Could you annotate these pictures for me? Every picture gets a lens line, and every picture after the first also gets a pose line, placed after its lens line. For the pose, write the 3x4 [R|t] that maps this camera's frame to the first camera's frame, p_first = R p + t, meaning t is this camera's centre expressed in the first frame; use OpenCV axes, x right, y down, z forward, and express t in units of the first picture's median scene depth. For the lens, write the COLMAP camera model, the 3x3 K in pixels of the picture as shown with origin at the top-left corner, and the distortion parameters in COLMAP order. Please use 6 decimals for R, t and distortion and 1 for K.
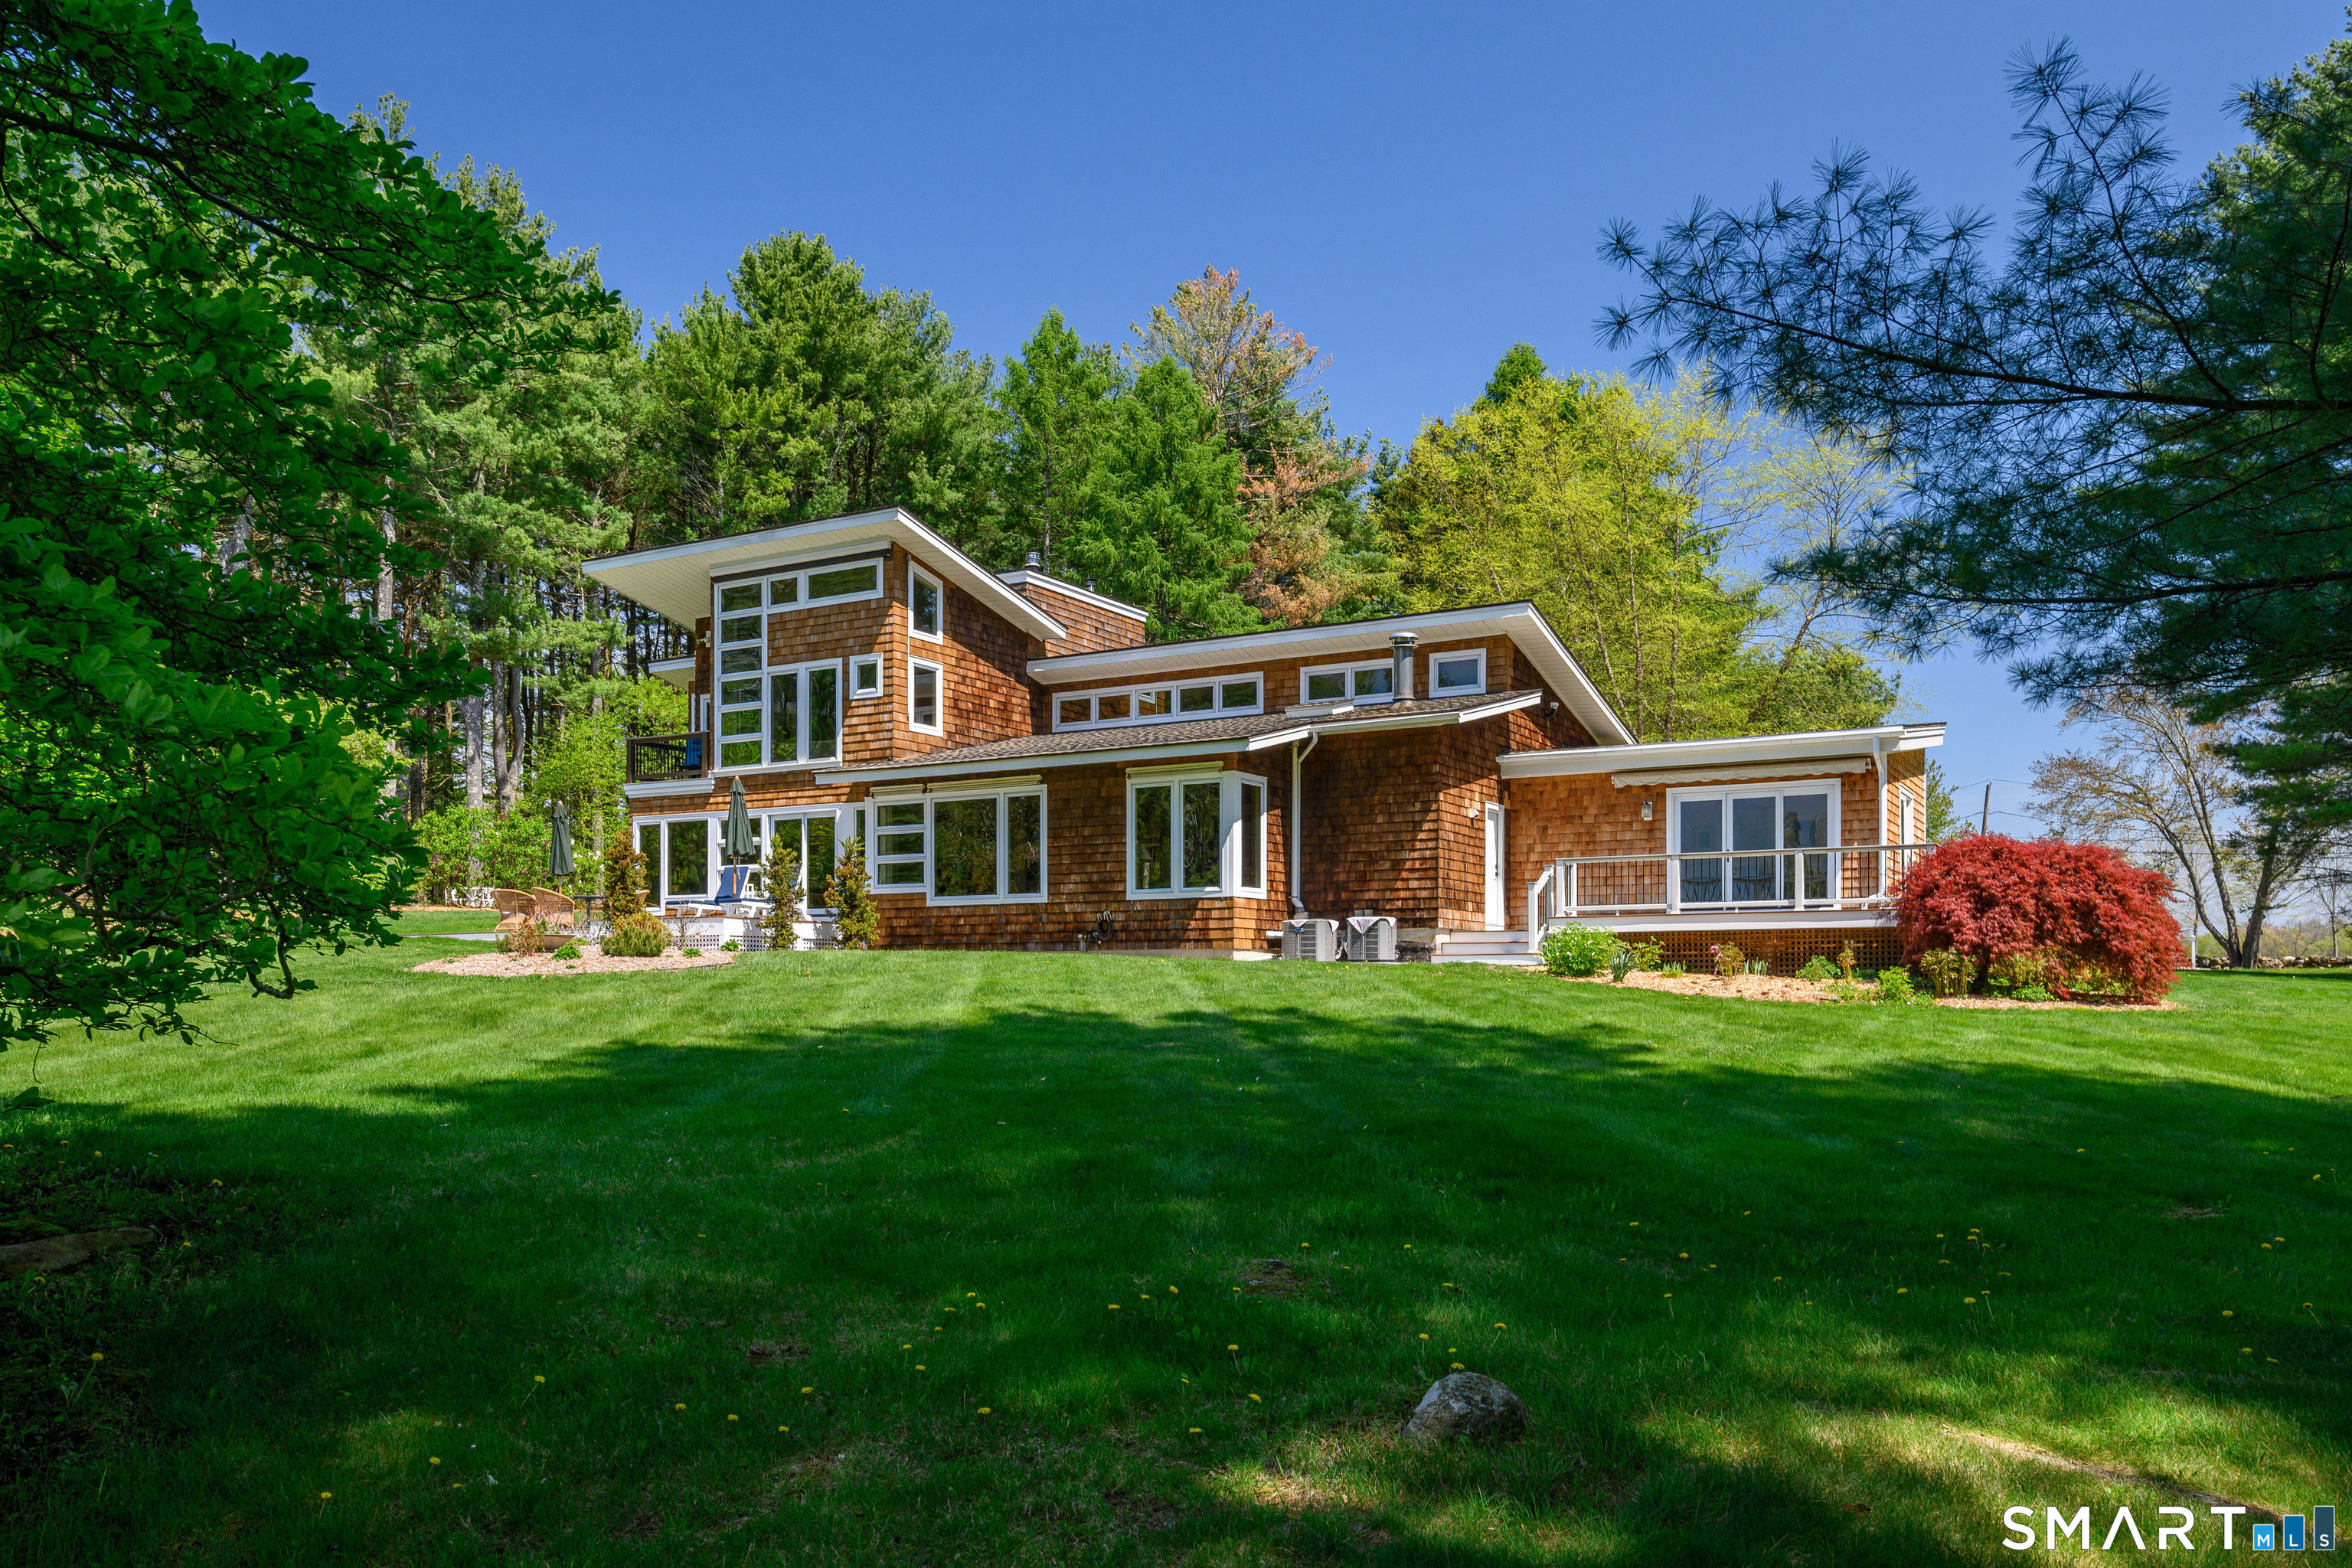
lens RADIAL K [[1642.7, 0, 1133.6], [0, 1642.7, 784.8], [0, 0, 1]] dist [0.004748, -0.002450]
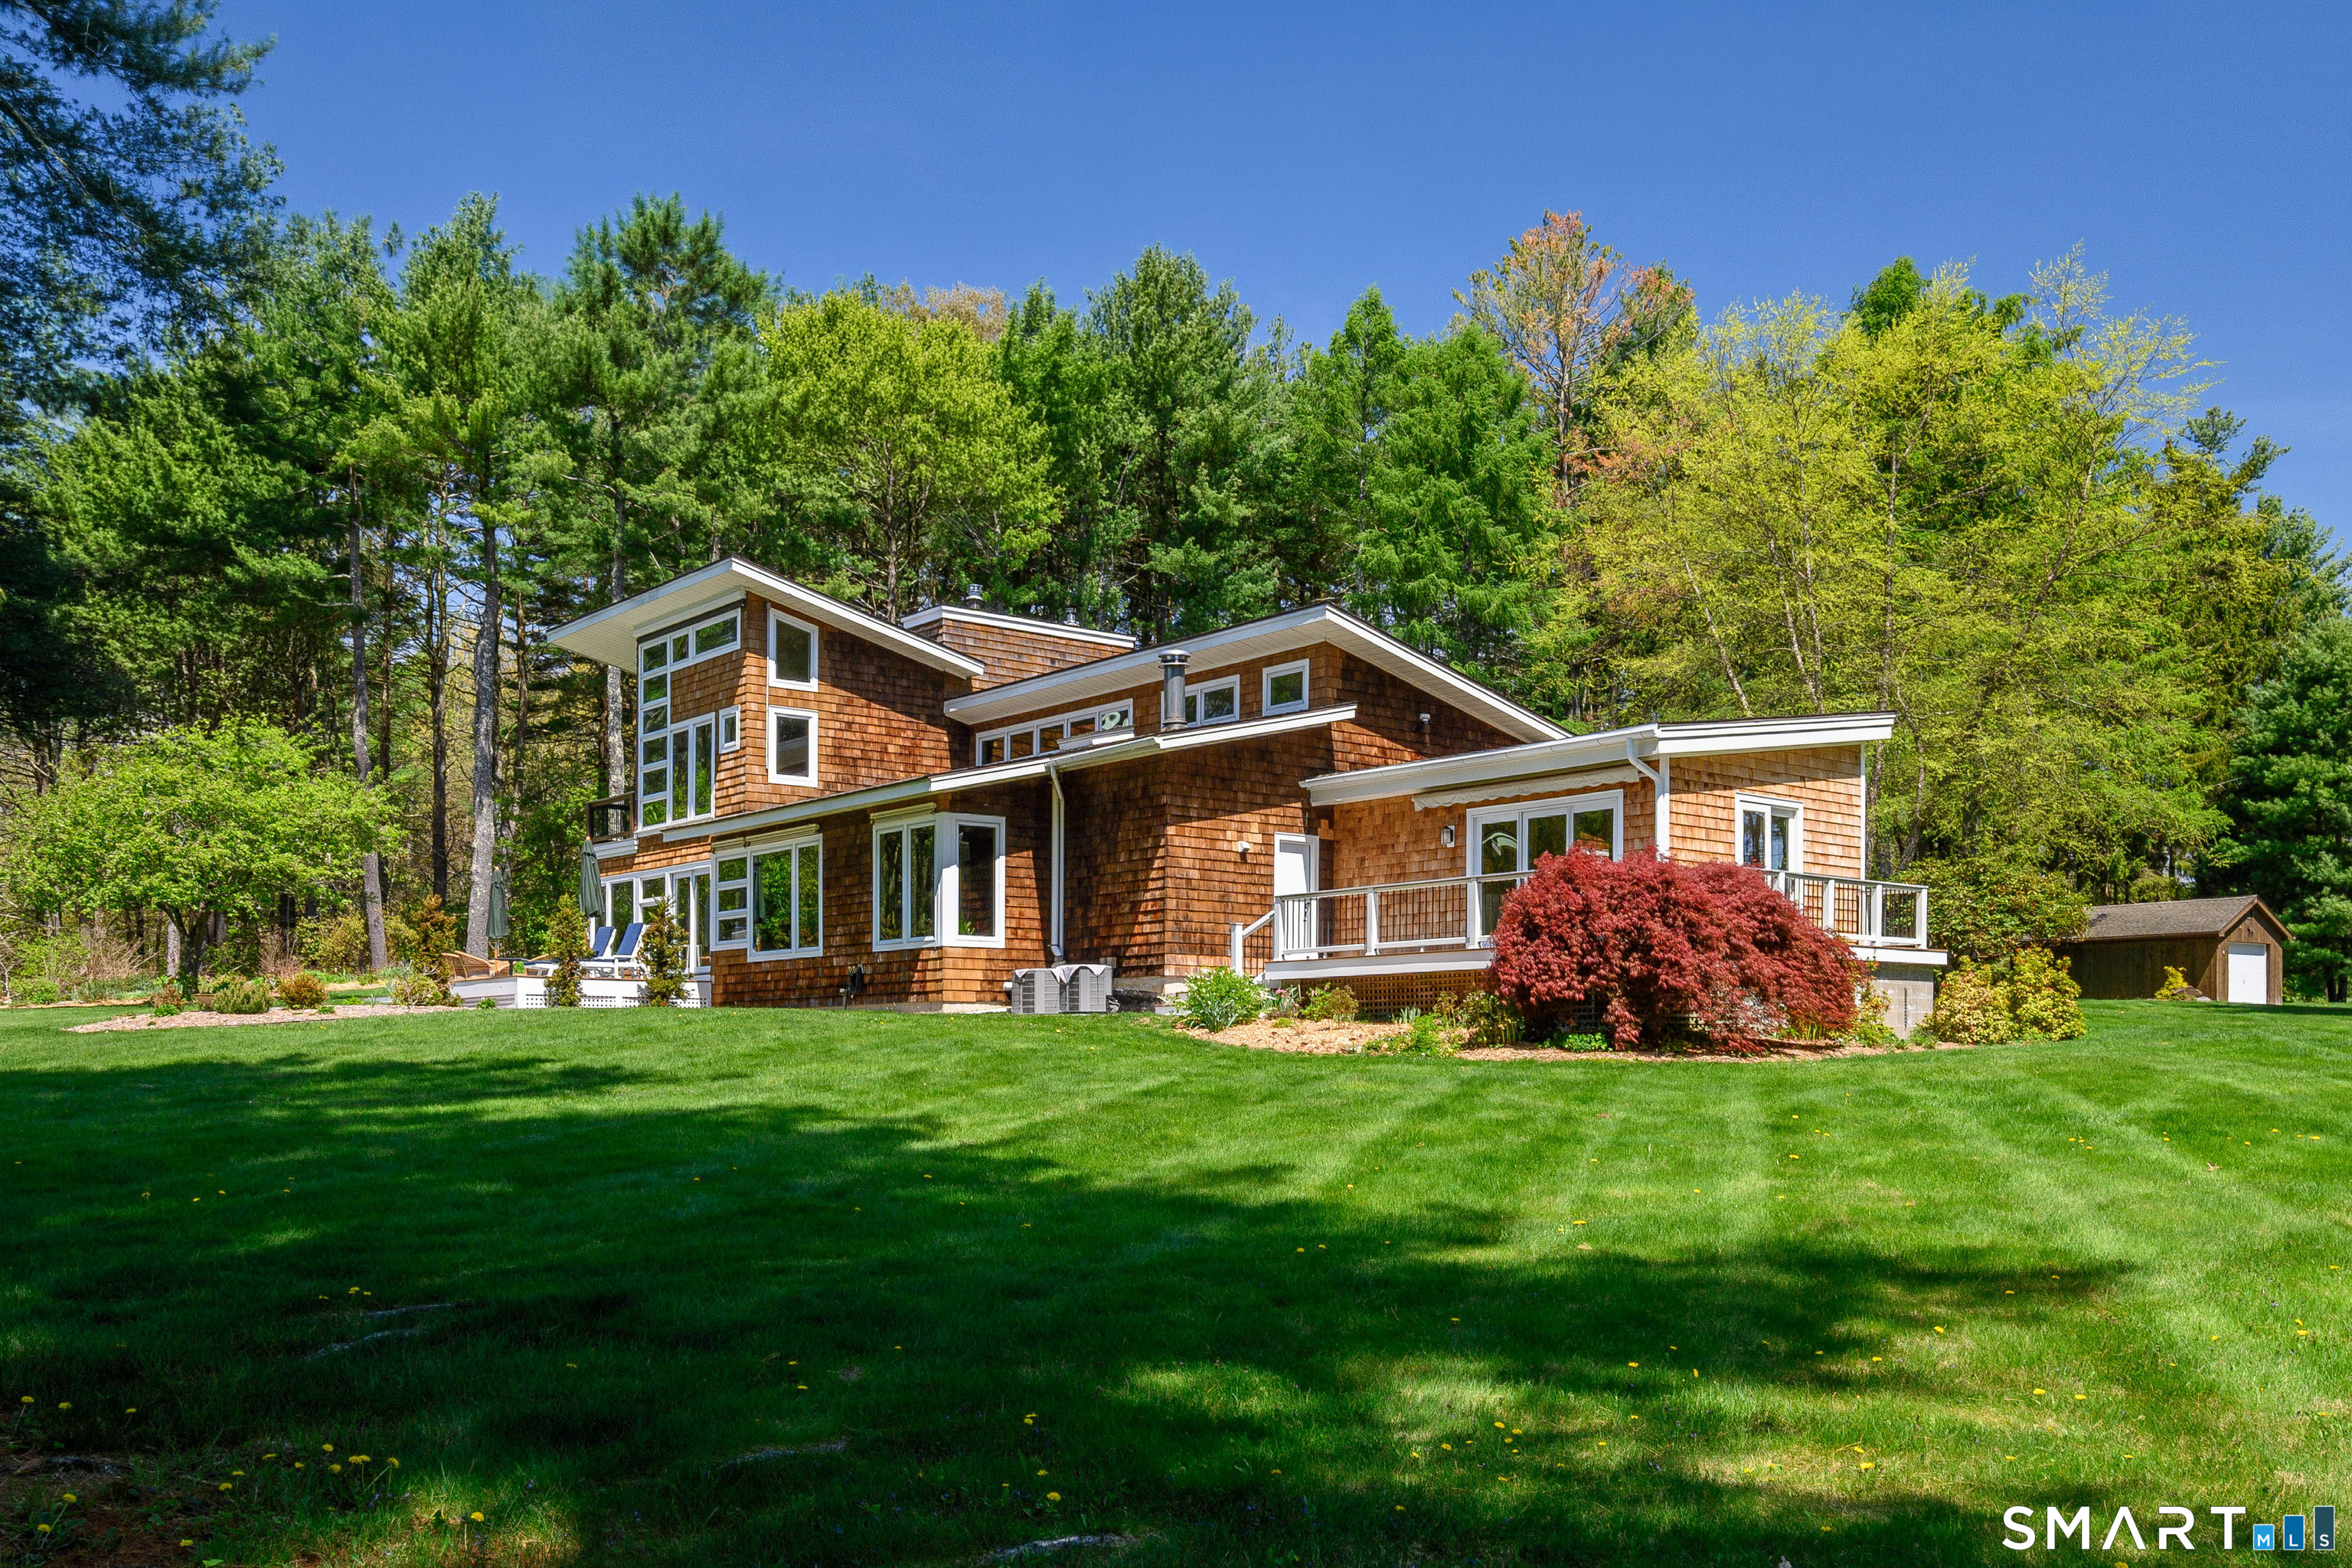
lens RADIAL K [[1847.5, 0, 1172.3], [0, 1847.5, 847.0], [0, 0, 1]] dist [-0.008604, -0.001656]
pose [[0.948234, -0.037926, -0.315299, 0.461609], [0.041592, 0.999123, 0.004904, 0.010380], [0.314837, -0.017764, 0.948980, 0.034593]]
